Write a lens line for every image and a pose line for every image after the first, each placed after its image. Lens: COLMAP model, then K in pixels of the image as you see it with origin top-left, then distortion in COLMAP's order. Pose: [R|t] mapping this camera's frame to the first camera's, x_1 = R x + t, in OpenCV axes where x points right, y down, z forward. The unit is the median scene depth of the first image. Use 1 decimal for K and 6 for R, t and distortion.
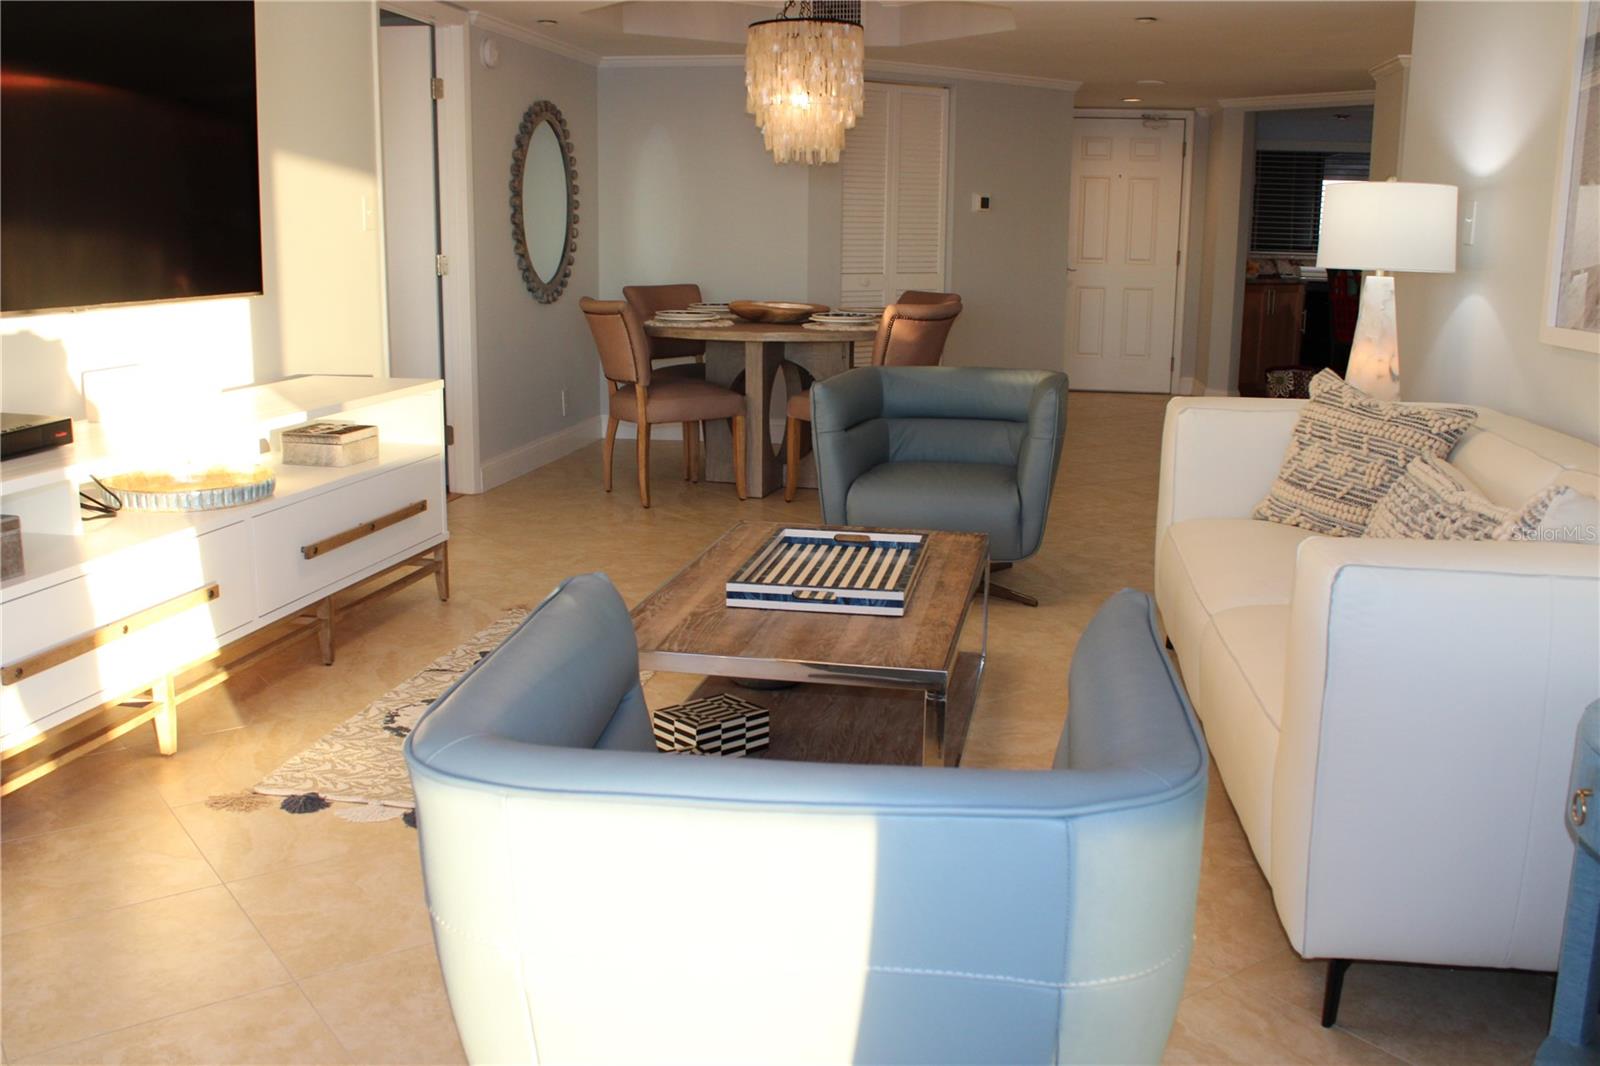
lens RADIAL K [[1443.5, 0, 791.7], [0, 1443.5, 532.8], [0, 0, 1]] dist [-0.153214, 0.150924]
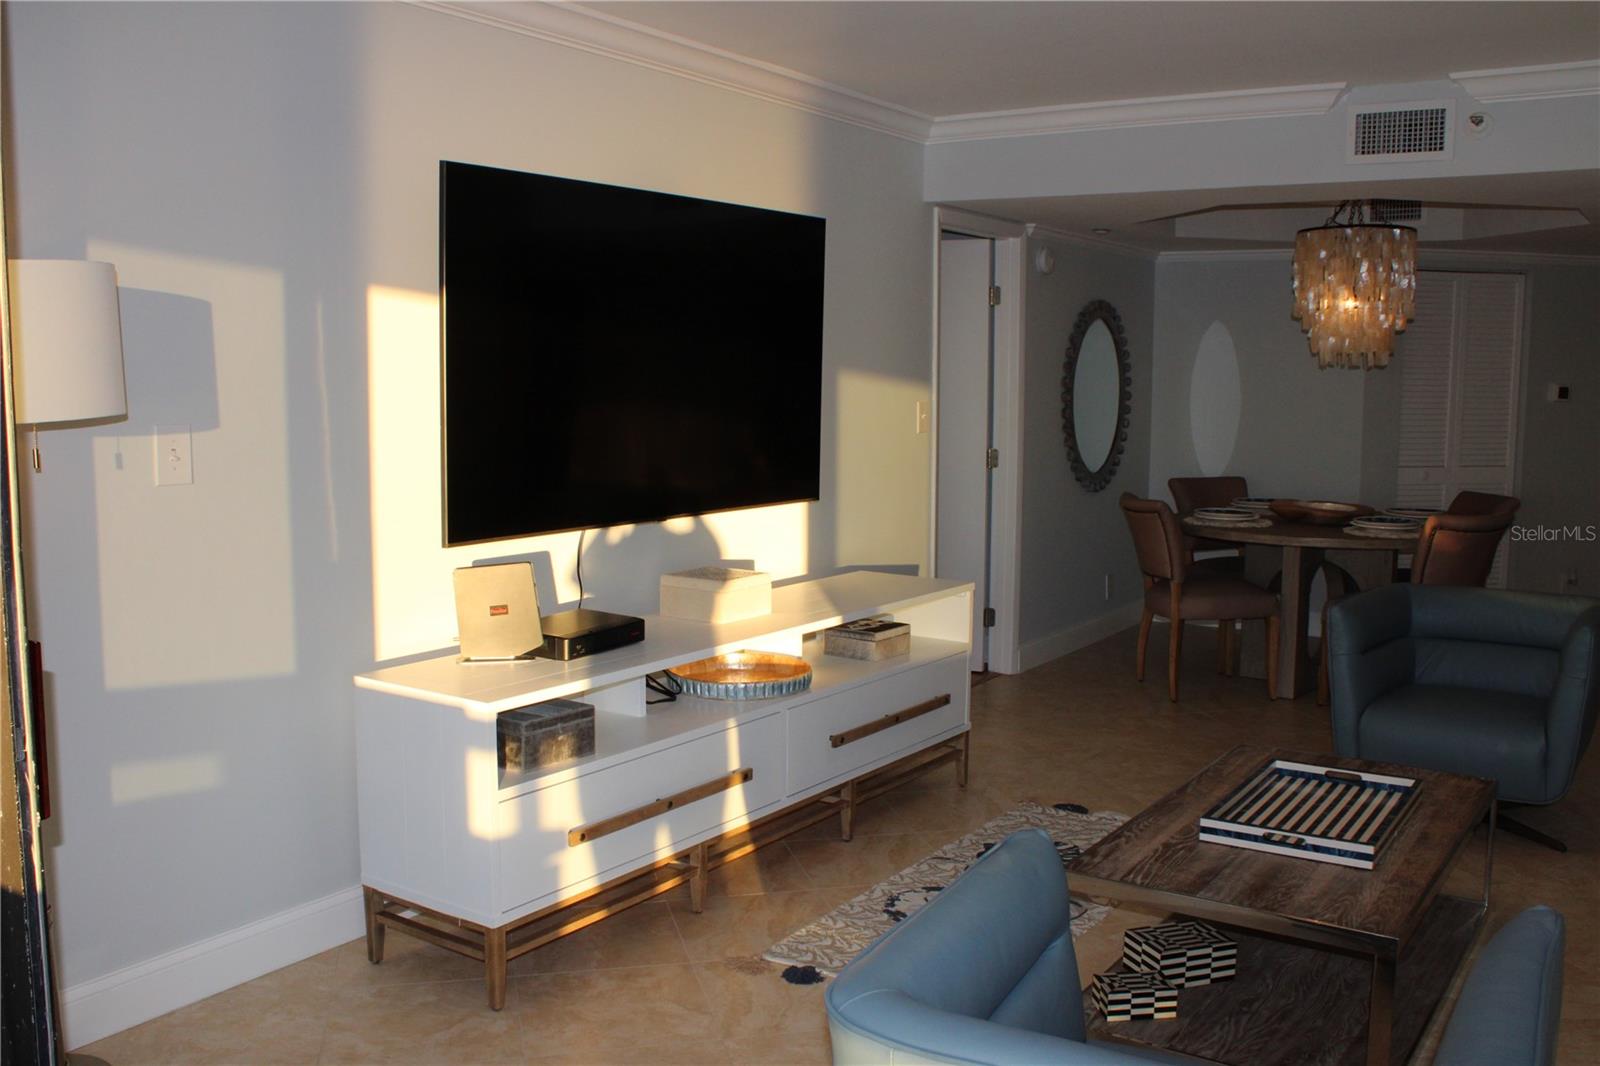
lens RADIAL K [[1443.5, 0, 791.7], [0, 1443.5, 532.8], [0, 0, 1]] dist [-0.153214, 0.150924]
pose [[0.921143, 0.039245, -0.387240, 0.062034], [-0.077589, 0.993450, -0.083882, -0.052687], [0.381412, 0.107313, 0.918155, -0.073497]]
